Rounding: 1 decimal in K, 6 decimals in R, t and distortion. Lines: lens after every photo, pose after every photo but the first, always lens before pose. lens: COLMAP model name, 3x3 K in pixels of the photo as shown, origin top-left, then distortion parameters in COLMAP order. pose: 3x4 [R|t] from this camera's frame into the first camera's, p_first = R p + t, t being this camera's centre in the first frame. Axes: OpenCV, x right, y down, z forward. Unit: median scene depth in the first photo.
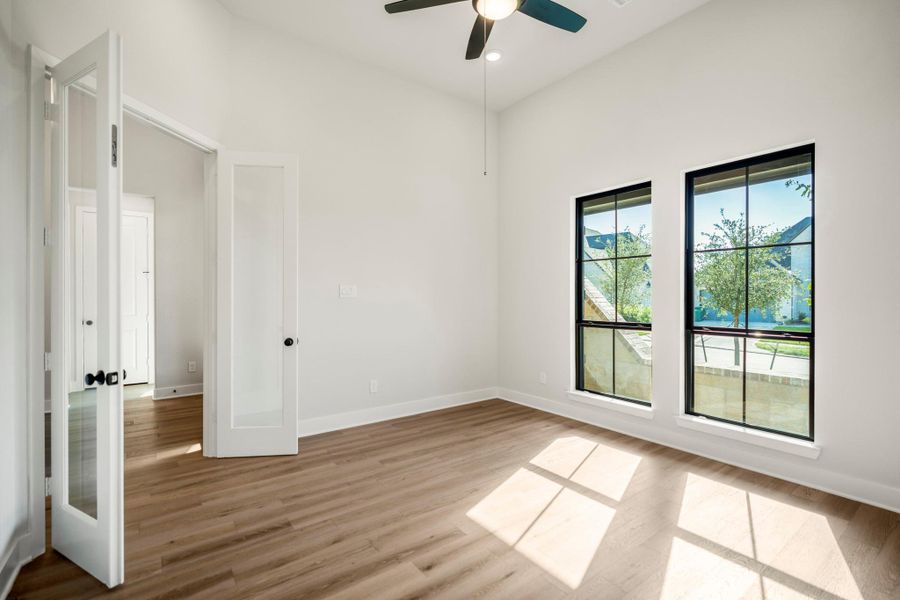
lens RADIAL K [[418.3, 0, 450.0], [0, 418.3, 300.0], [0, 0, 1]] dist [0.002771, 0.000494]
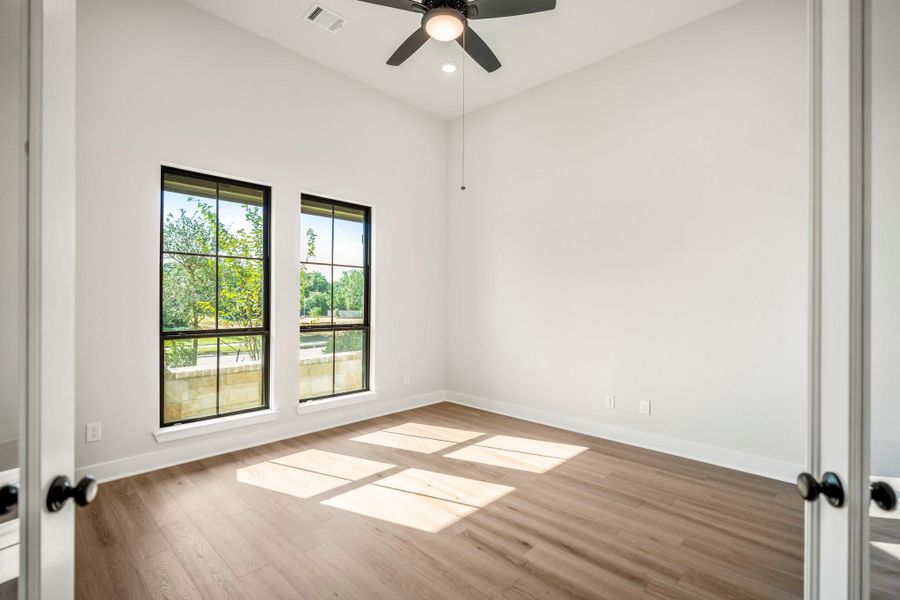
lens RADIAL K [[422.4, 0, 449.3], [0, 422.4, 298.2], [0, 0, 1]] dist [-0.067328, 0.026757]
pose [[-0.180398, 0.002575, 0.983590, -0.668568], [0.007823, 0.999969, -0.001183, -0.010233], [-0.983563, 0.007482, -0.180412, 0.848756]]
